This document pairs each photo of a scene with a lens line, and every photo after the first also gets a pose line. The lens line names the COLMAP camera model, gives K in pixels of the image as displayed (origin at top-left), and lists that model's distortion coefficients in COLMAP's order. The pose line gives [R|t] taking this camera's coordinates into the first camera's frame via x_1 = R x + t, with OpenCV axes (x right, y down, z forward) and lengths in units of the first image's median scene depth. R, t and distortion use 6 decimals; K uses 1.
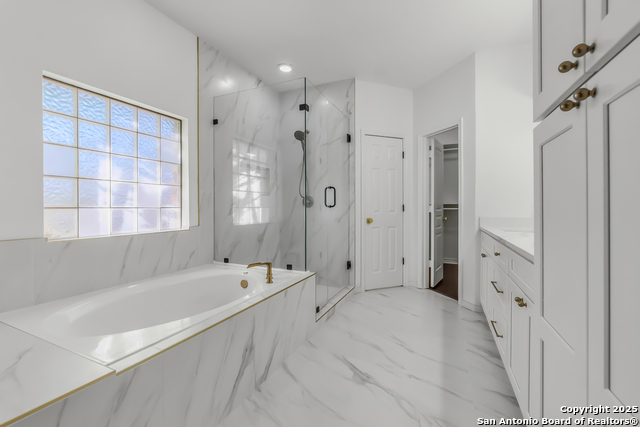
lens RADIAL K [[277.8, 0, 315.7], [0, 277.8, 209.5], [0, 0, 1]] dist [-0.001178, -0.000172]
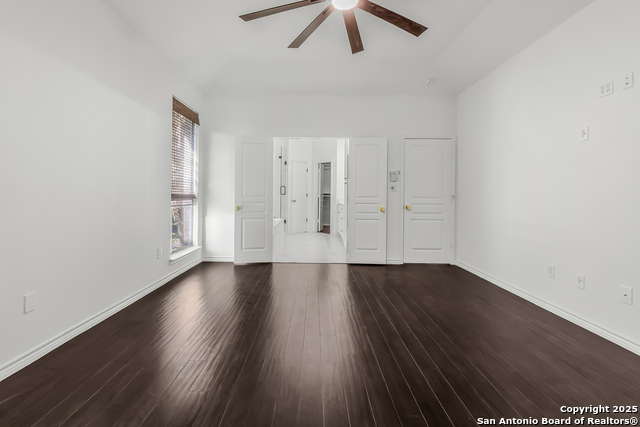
lens RADIAL K [[277.8, 0, 315.7], [0, 277.8, 209.5], [0, 0, 1]] dist [-0.001178, -0.000172]
pose [[0.914323, -0.012734, 0.404785, -0.487481], [-0.005320, 0.999042, 0.043445, 0.011072], [-0.404950, -0.041876, 0.913379, -0.976789]]
